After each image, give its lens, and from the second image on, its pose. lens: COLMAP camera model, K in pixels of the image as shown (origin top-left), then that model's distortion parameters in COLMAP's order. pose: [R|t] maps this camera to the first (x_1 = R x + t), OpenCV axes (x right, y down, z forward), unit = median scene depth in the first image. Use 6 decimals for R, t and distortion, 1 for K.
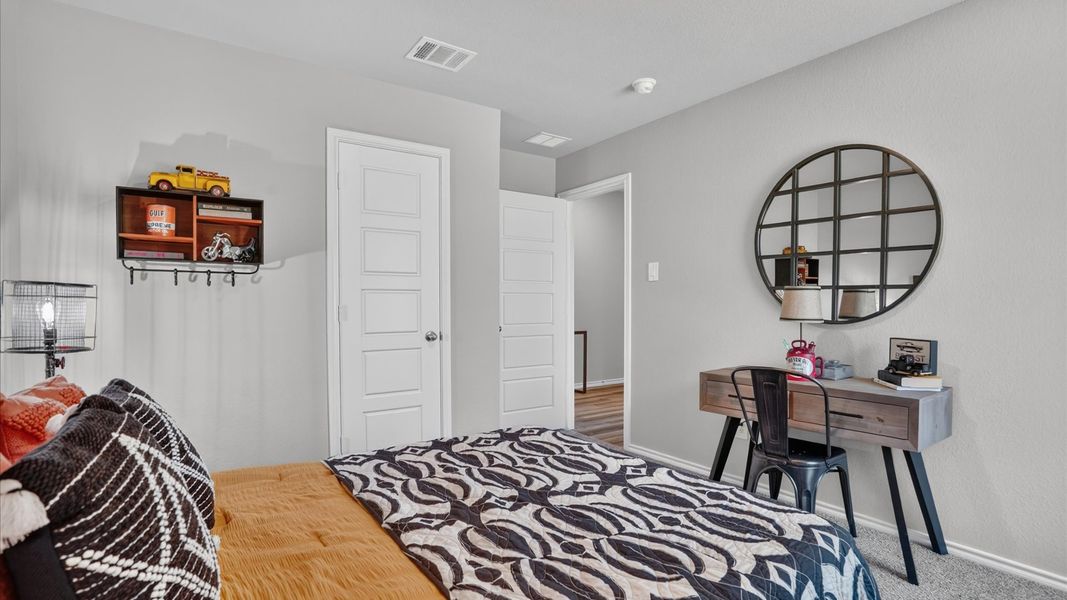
lens RADIAL K [[502.8, 0, 537.8], [0, 502.8, 303.3], [0, 0, 1]] dist [-0.059870, 0.027321]
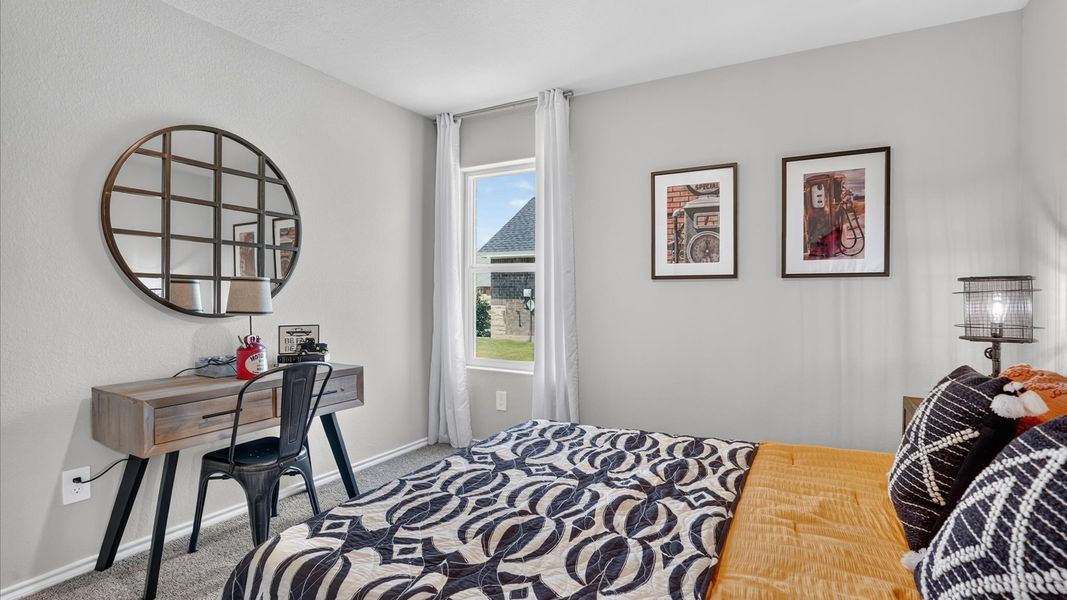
lens RADIAL K [[502.4, 0, 527.0], [0, 502.4, 297.0], [0, 0, 1]] dist [-0.013291, 0.000280]
pose [[-0.426296, -0.004732, 0.904571, -0.604326], [-0.009450, 0.999955, 0.000778, -0.003871], [-0.904534, -0.008217, -0.426322, 1.033840]]
